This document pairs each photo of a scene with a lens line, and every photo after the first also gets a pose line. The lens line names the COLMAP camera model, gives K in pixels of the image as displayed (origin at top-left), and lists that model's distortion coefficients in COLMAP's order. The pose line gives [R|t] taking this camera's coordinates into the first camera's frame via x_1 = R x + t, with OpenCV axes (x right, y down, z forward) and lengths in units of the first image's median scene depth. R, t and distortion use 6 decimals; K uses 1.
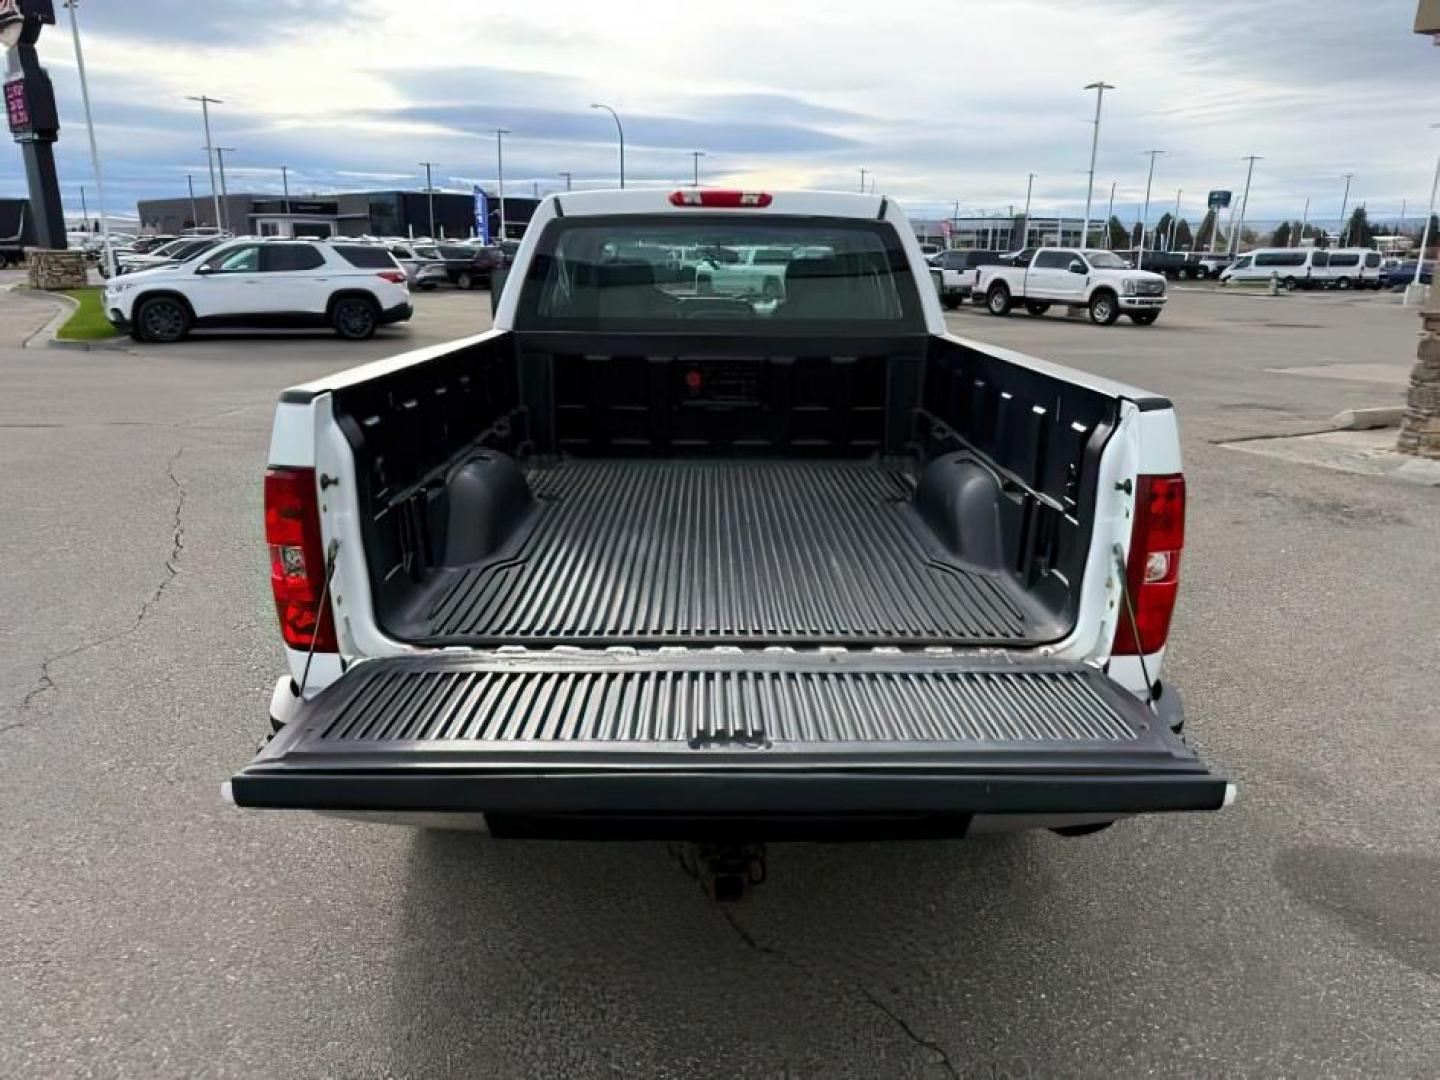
lens RADIAL K [[1057.9, 0, 721.2], [0, 1057.9, 547.5], [0, 0, 1]] dist [0.003291, -0.013779]
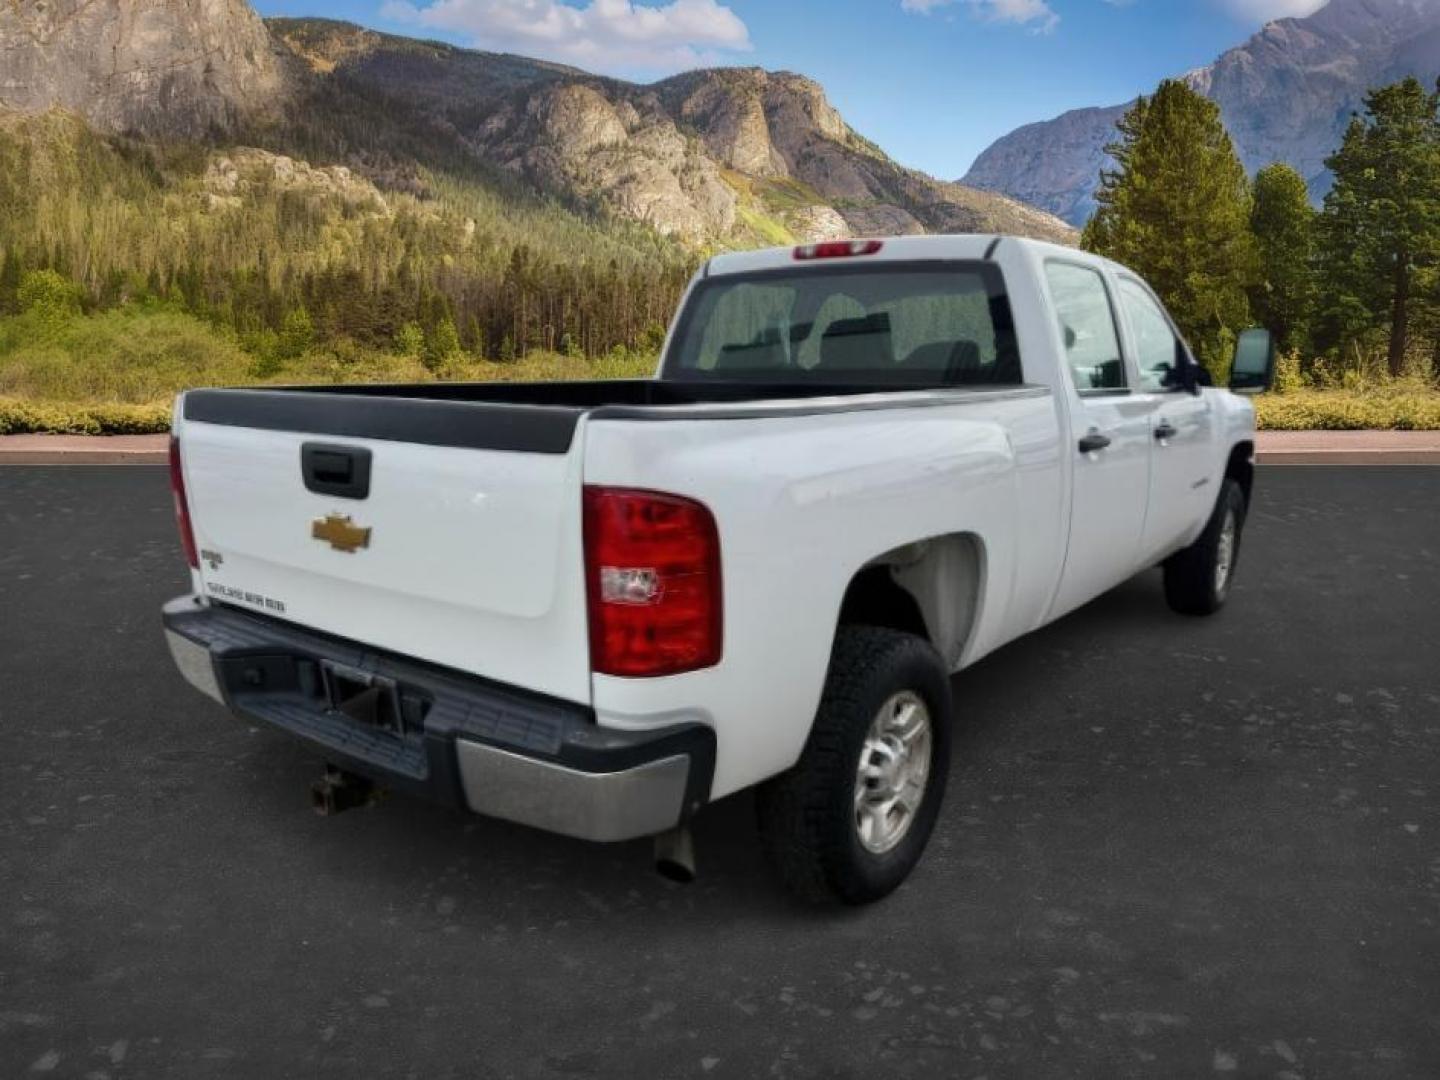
lens RADIAL K [[1028.1, 0, 699.5], [0, 1028.1, 618.3], [0, 0, 1]] dist [0.005591, 0.003128]
pose [[0.777138, 0.149896, -0.611219, 0.554838], [-0.159836, 0.986386, 0.038678, 0.000478], [0.608695, 0.067636, 0.790516, 0.167761]]
